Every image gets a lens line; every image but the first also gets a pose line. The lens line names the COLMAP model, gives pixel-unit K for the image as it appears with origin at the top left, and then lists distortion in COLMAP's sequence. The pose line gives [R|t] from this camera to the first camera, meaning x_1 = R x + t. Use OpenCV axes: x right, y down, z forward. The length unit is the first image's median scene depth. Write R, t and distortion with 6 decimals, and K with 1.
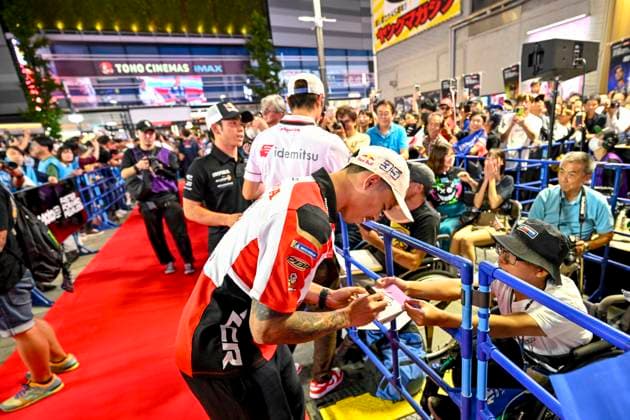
lens RADIAL K [[353.8, 0, 357.9], [0, 353.8, 241.0], [0, 0, 1]] dist [0.001627, 0.002180]
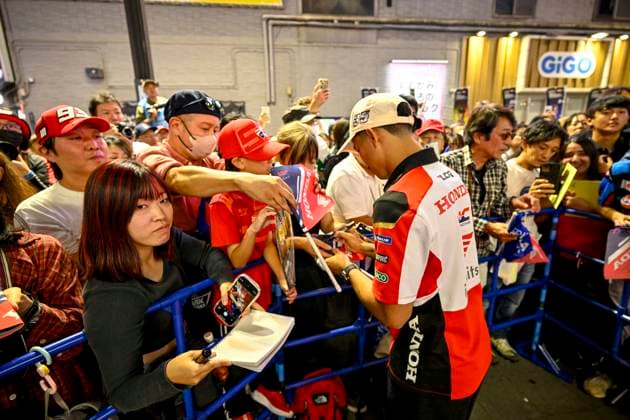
lens RADIAL K [[299.8, 0, 316.0], [0, 299.8, 210.6], [0, 0, 1]] dist [0.000383, 0.001100]
pose [[0.244651, -0.164571, 0.955543, -0.374963], [0.317023, 0.944903, 0.081570, -0.270128], [-0.916320, 0.282973, 0.283344, 0.895606]]
